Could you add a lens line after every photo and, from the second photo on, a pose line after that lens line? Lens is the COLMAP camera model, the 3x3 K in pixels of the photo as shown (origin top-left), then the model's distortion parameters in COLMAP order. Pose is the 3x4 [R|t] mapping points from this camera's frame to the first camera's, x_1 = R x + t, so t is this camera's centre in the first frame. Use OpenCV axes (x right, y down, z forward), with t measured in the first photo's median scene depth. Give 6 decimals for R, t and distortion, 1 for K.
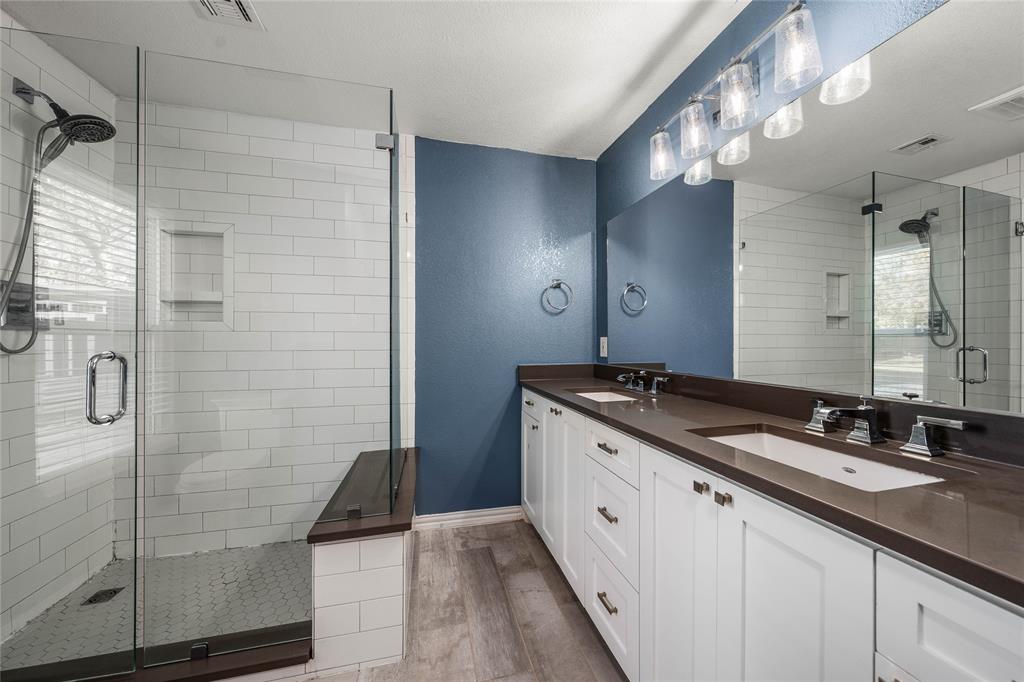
lens RADIAL K [[354.1, 0, 511.1], [0, 354.1, 340.3], [0, 0, 1]] dist [-0.000794, -0.000130]
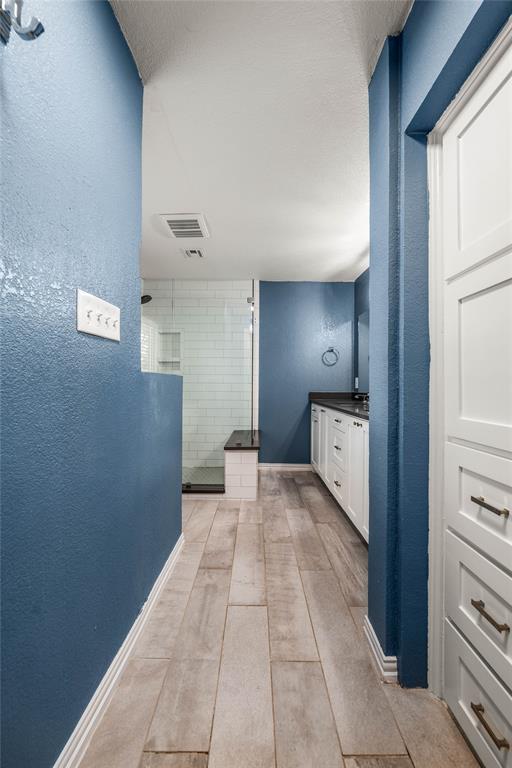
lens RADIAL K [[265.6, 0, 256.0], [0, 265.6, 382.9], [0, 0, 1]] dist [-0.000794, -0.000130]
pose [[0.970104, 0.006950, -0.242588, 0.095516], [-0.006874, 0.999976, 0.001159, 0.023106], [0.242591, 0.000543, 0.970129, -0.536333]]
